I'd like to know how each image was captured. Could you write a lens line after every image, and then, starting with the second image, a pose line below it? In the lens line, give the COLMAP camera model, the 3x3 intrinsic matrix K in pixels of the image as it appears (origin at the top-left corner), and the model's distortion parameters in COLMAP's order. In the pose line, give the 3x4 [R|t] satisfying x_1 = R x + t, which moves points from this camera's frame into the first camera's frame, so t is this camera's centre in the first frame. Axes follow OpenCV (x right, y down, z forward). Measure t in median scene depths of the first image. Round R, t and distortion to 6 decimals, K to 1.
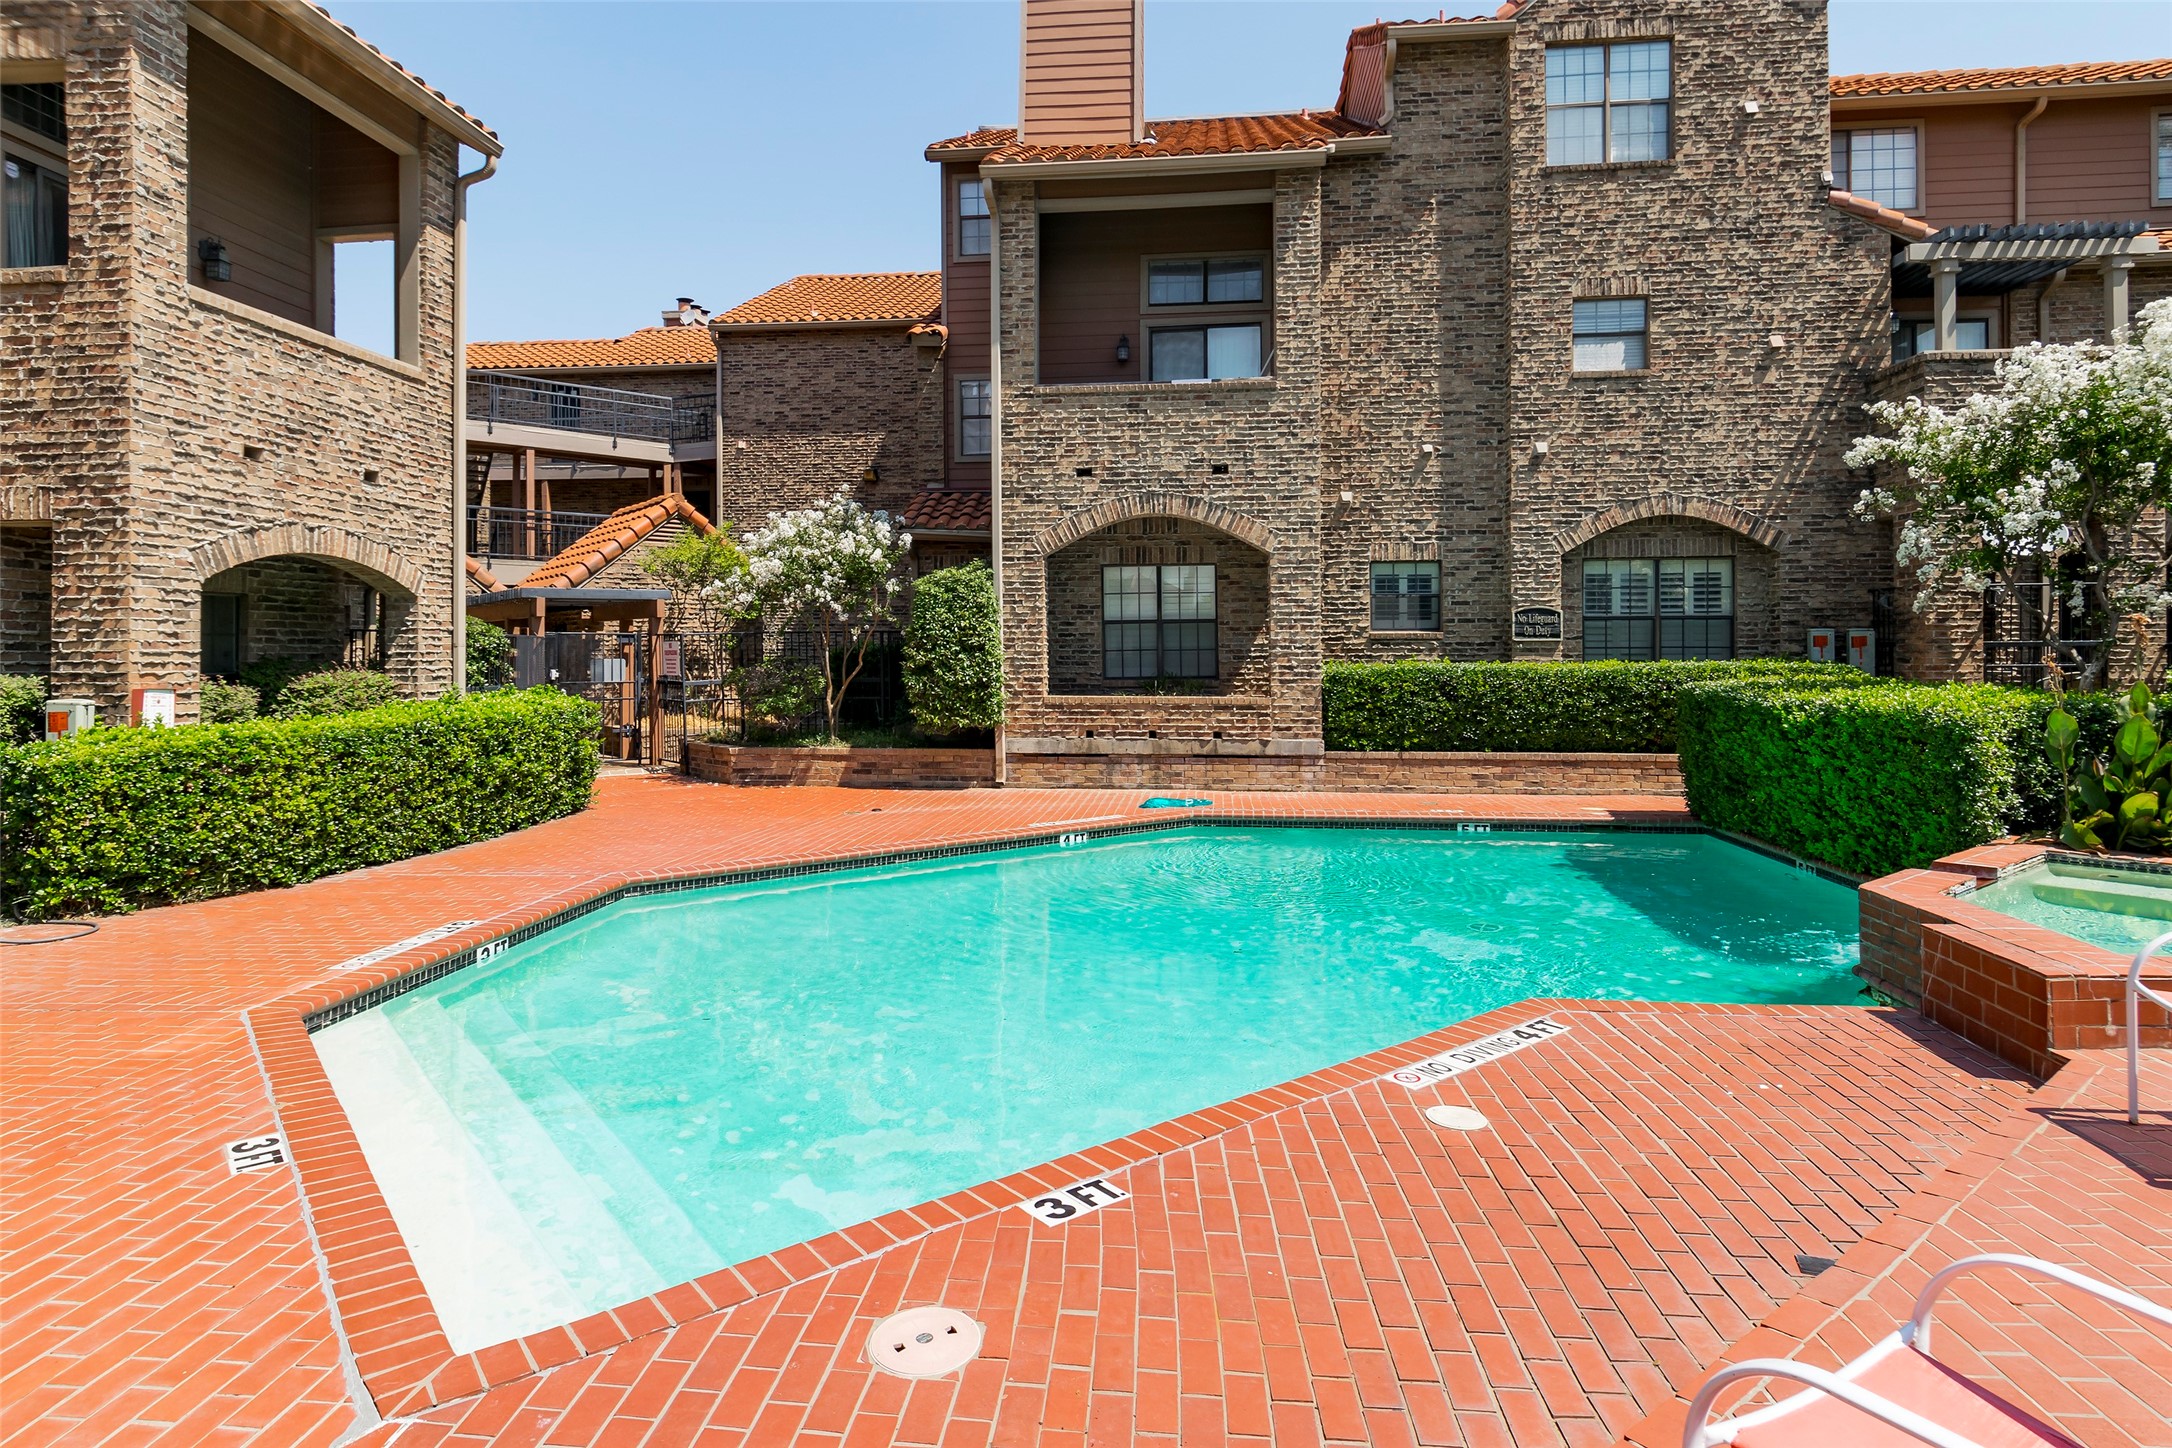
lens RADIAL K [[1158.4, 0, 1090.2], [0, 1158.4, 651.7], [0, 0, 1]] dist [0.017633, -0.012257]
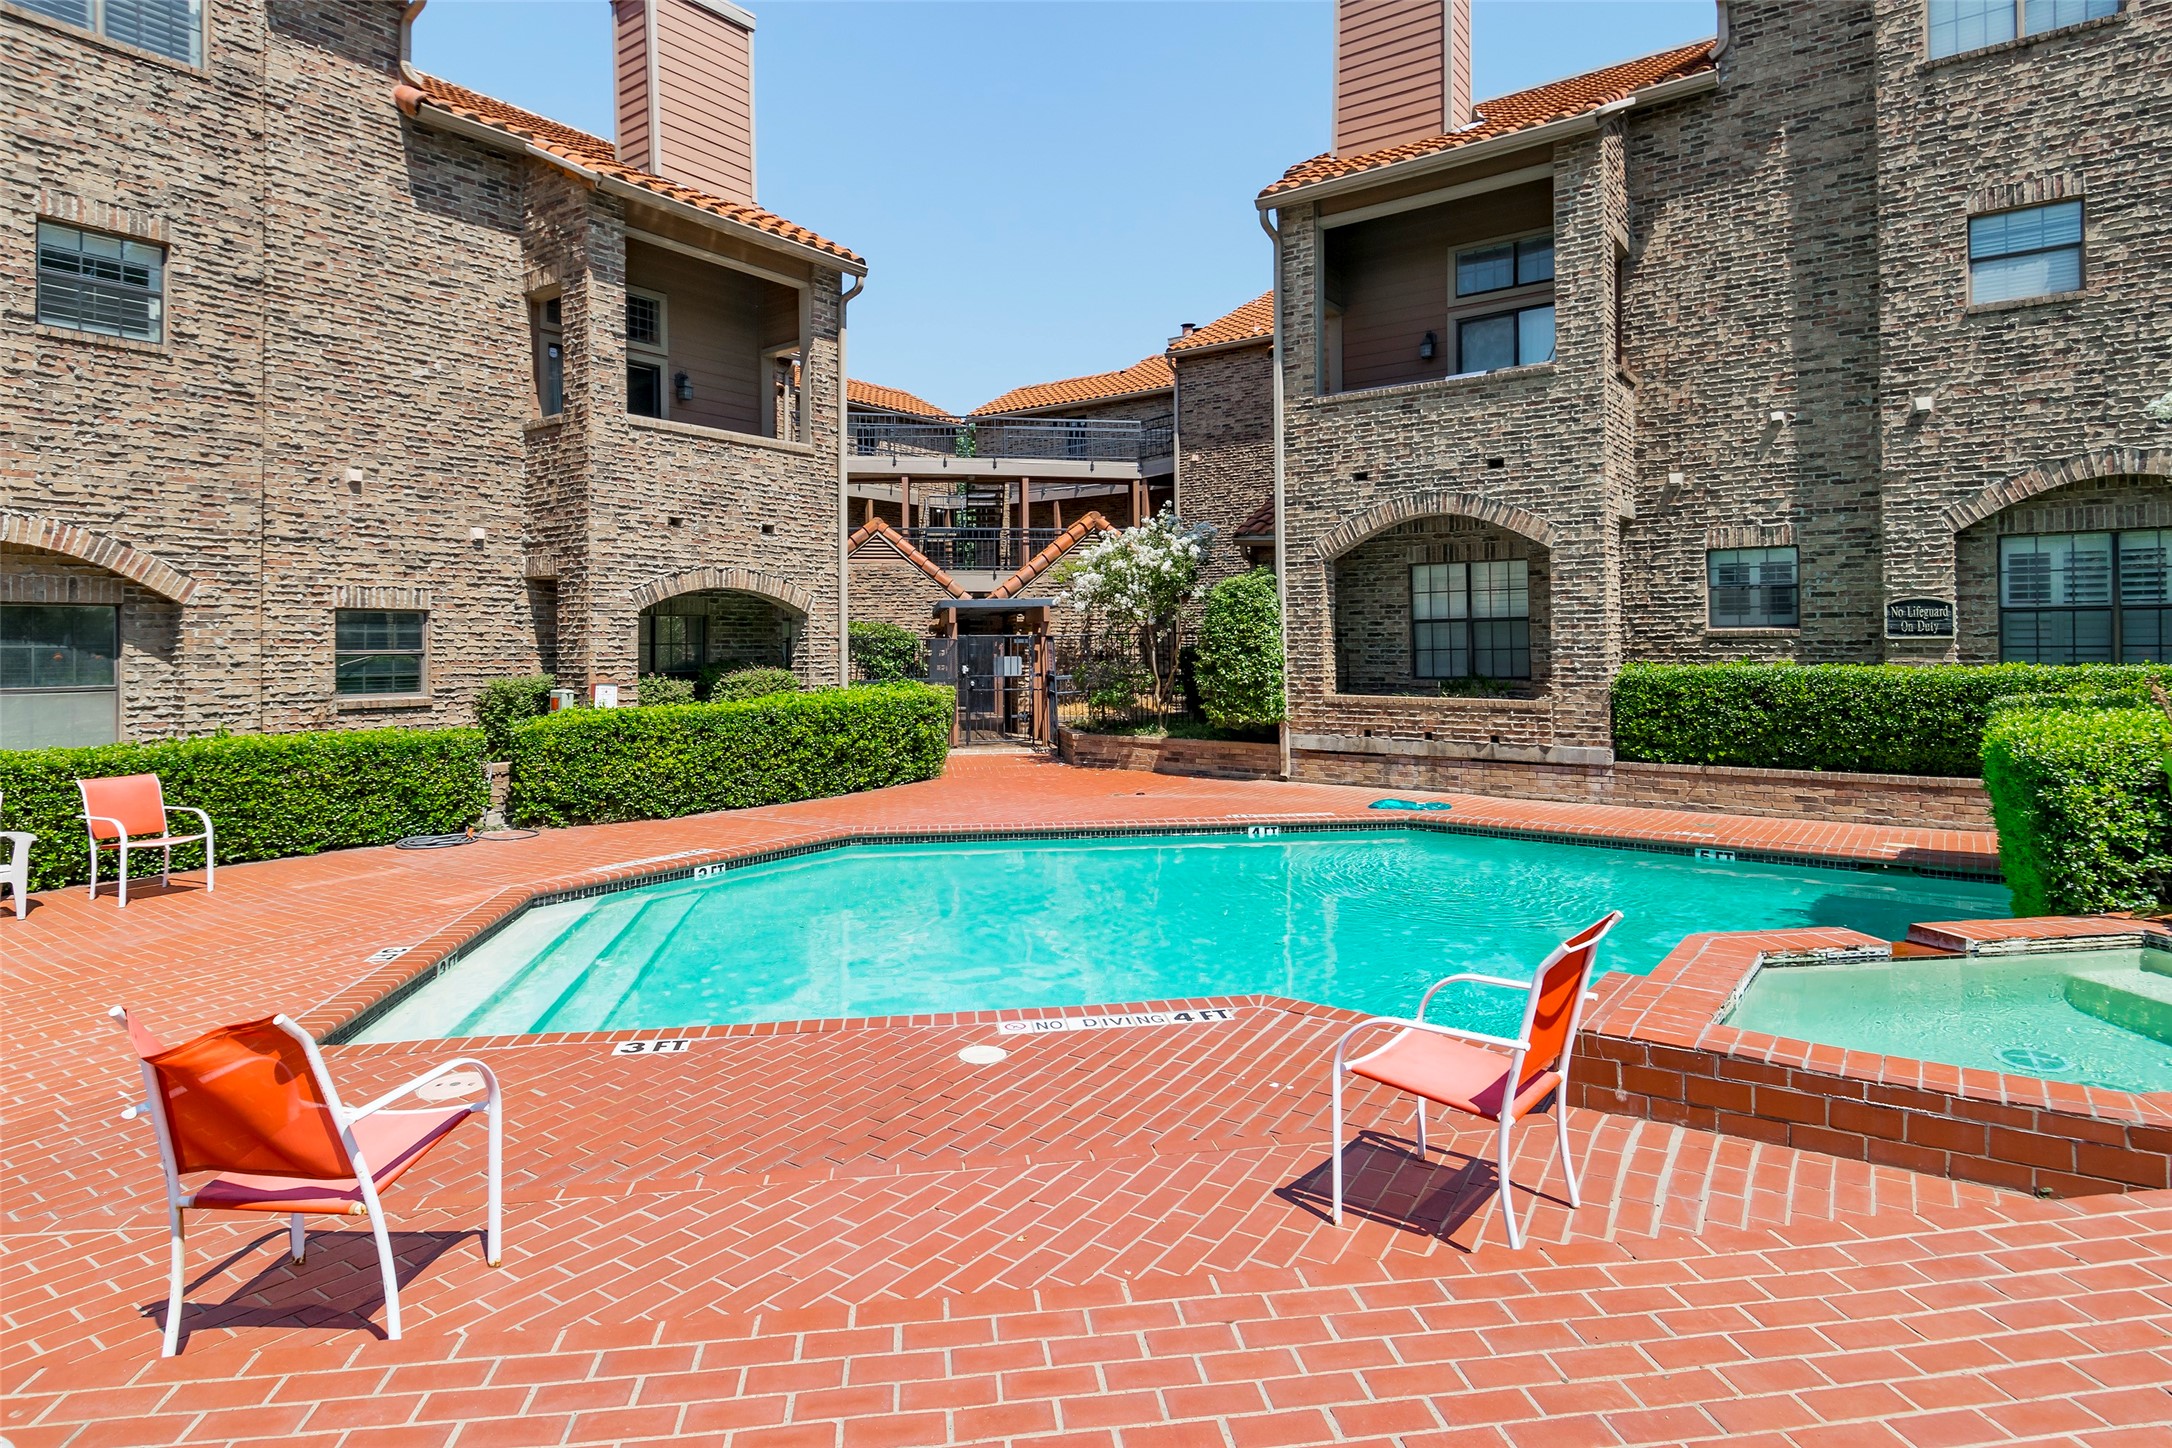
lens RADIAL K [[1158.4, 0, 1088.1], [0, 1158.4, 636.1], [0, 0, 1]] dist [0.017633, -0.012257]
pose [[0.870203, -0.006555, -0.492650, 0.293404], [0.005666, 0.999979, -0.003298, -0.012564], [0.492661, 0.000079, 0.870221, -0.008254]]
